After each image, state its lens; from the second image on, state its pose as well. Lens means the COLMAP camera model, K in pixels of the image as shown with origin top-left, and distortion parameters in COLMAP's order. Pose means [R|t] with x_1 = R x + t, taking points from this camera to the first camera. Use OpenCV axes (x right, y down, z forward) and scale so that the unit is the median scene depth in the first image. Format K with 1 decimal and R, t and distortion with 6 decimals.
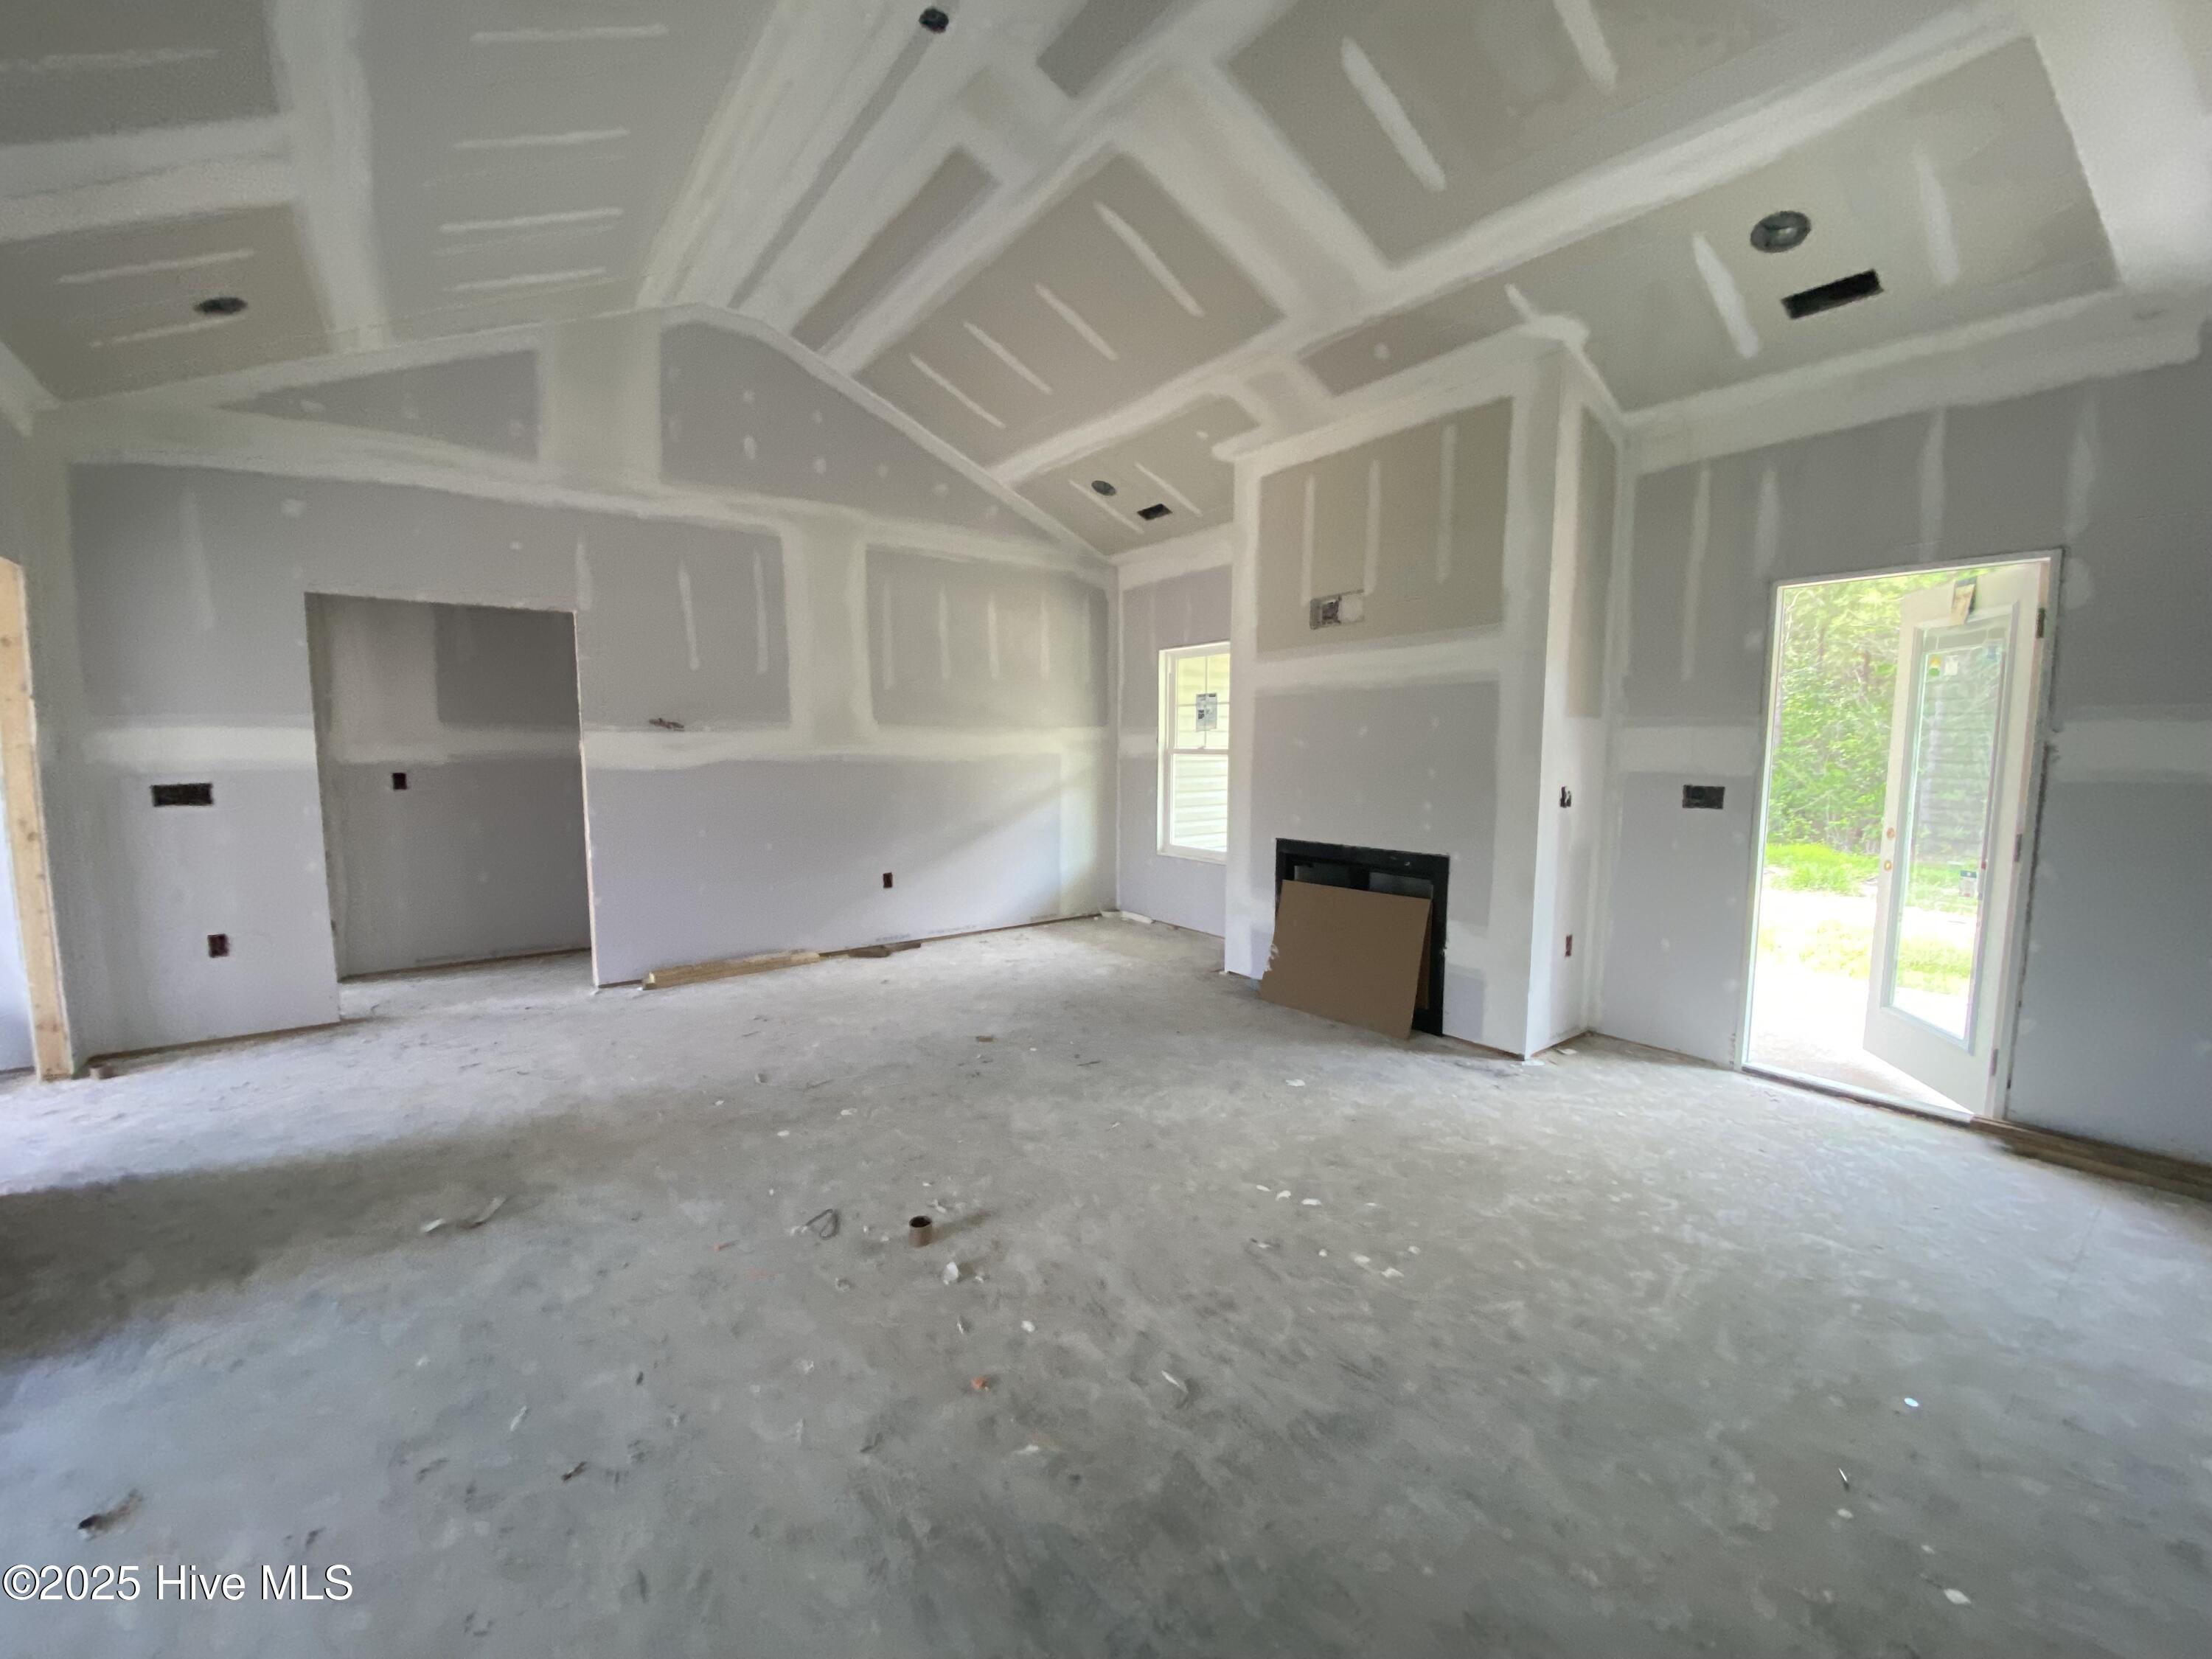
lens RADIAL K [[906.8, 0, 1100.0], [0, 906.8, 837.2], [0, 0, 1]] dist [0.018809, -0.017126]
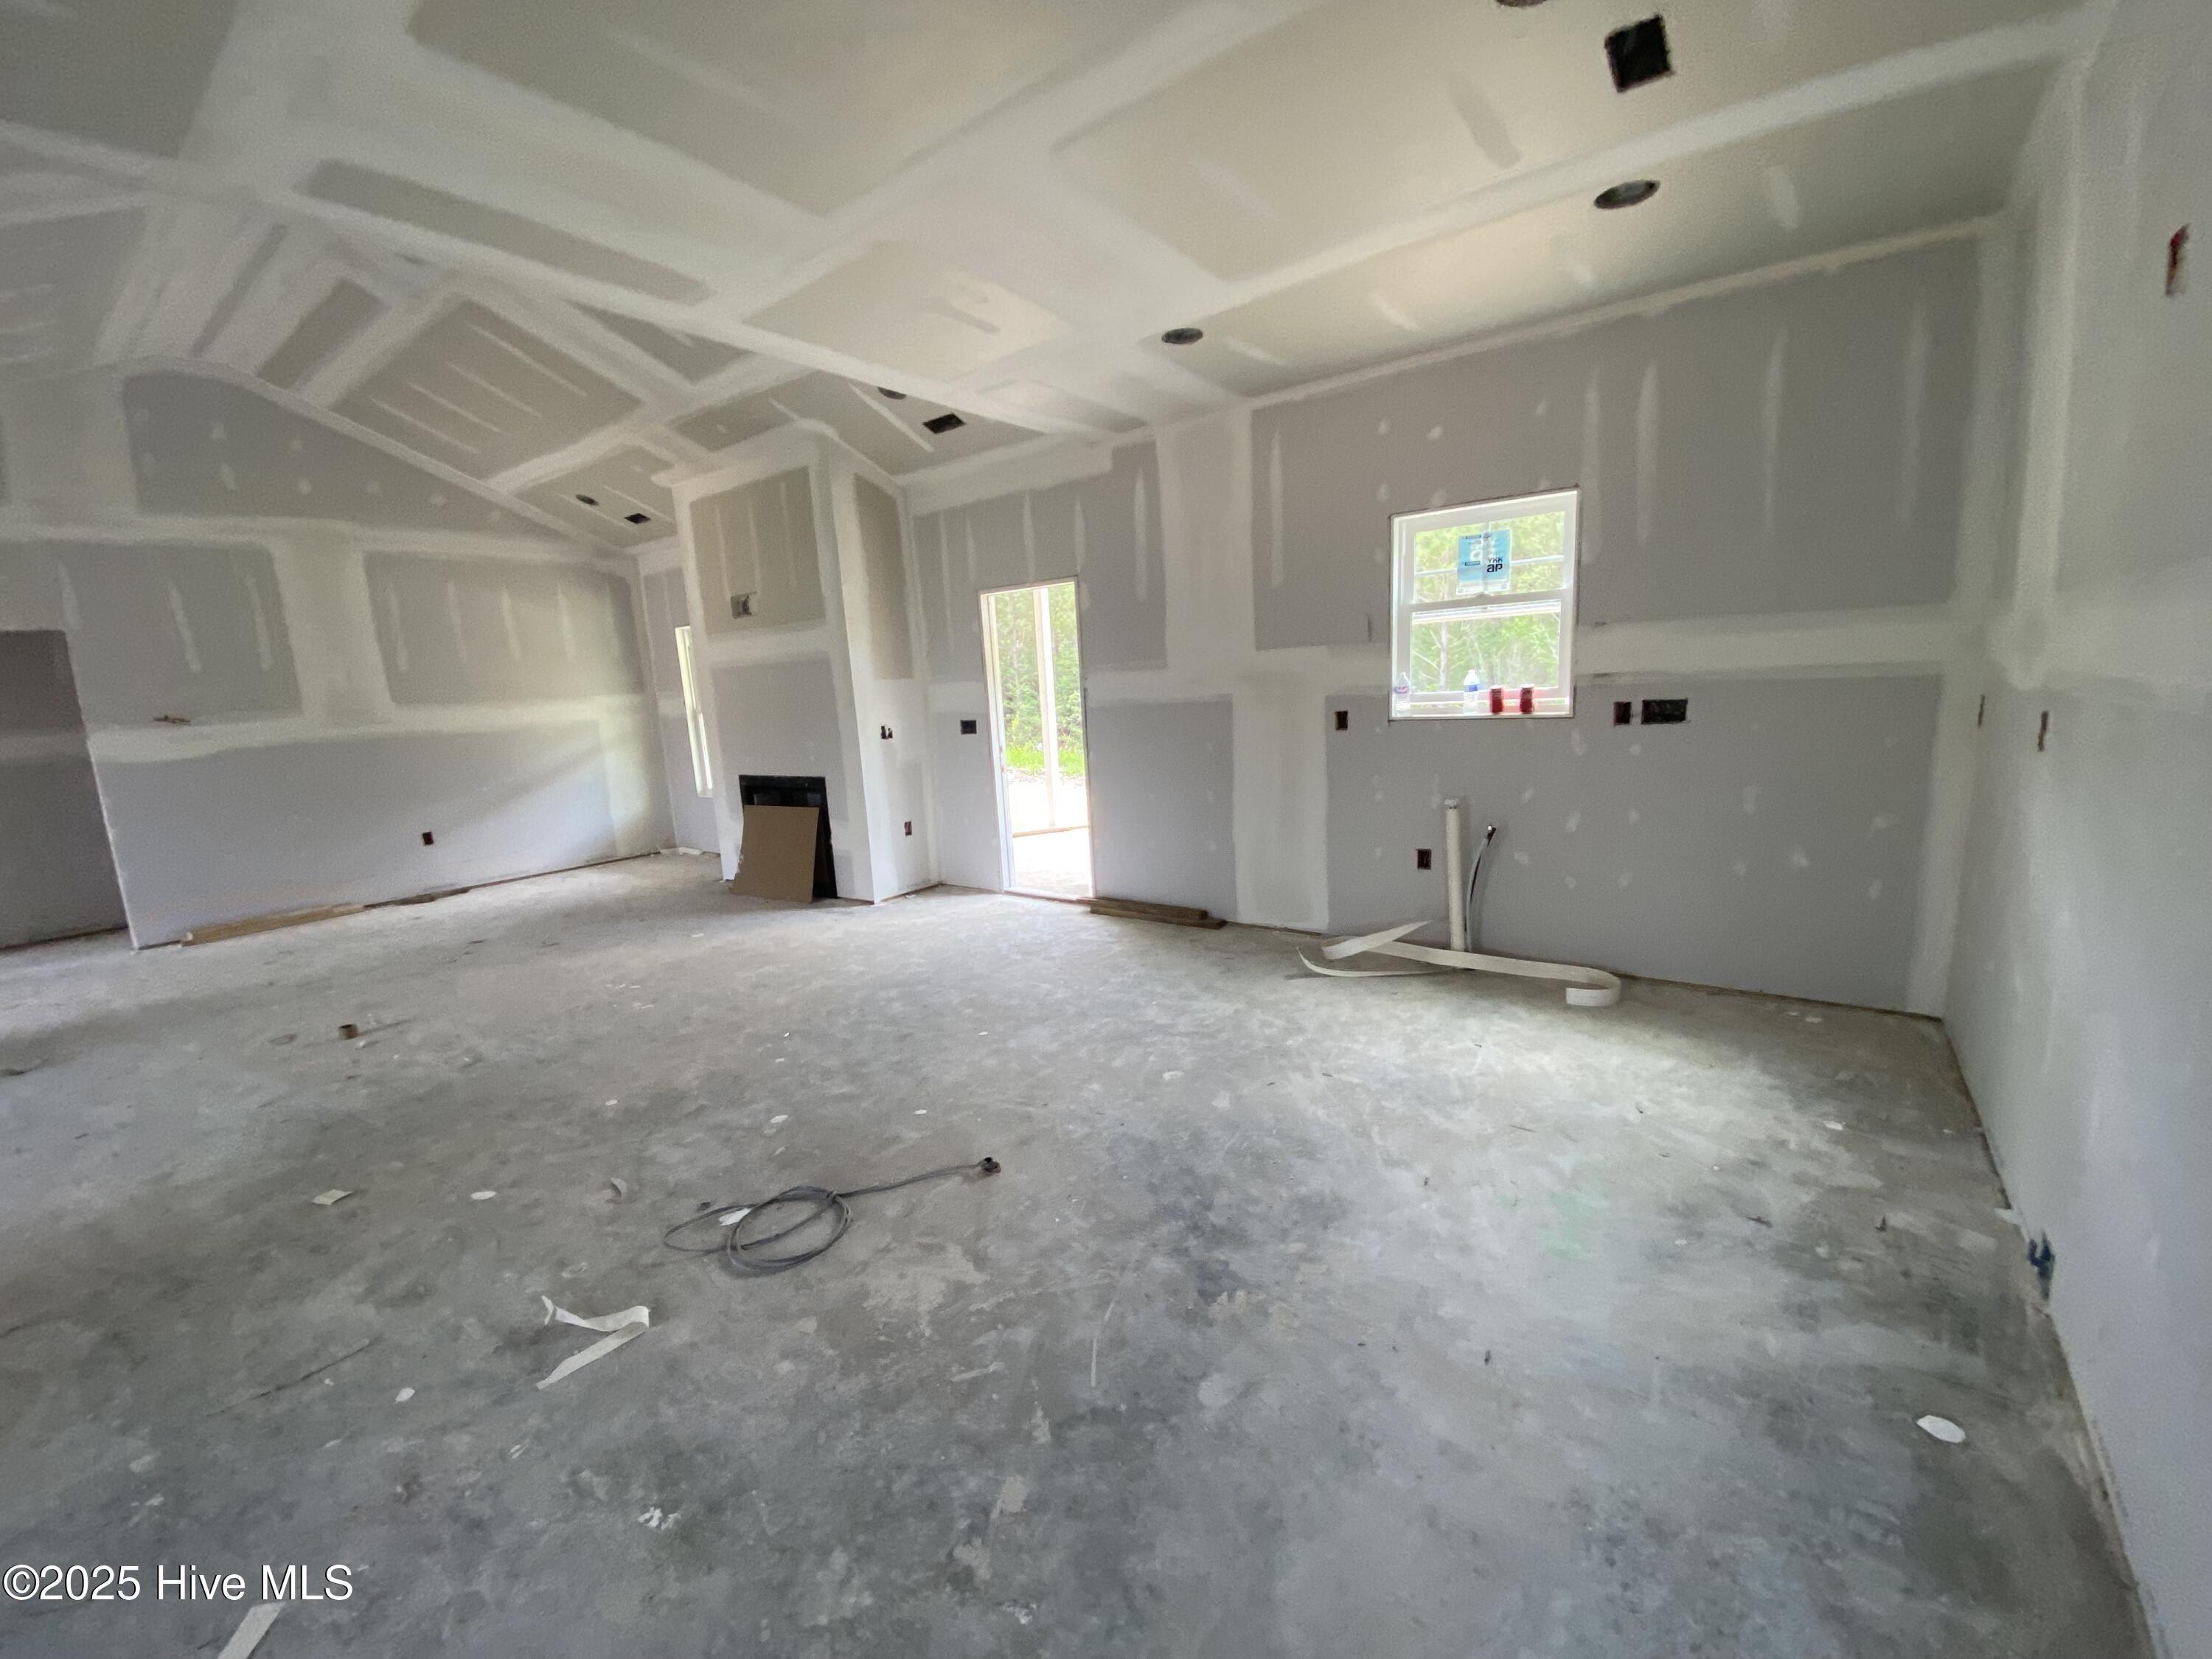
lens RADIAL K [[888.6, 0, 1101.2], [0, 888.6, 838.4], [0, 0, 1]] dist [-0.002681, -0.012209]
pose [[0.951272, -0.102478, 0.290827, 0.329371], [0.083611, 0.993549, 0.076611, 0.041196], [-0.296802, -0.048562, 0.953704, -0.438580]]
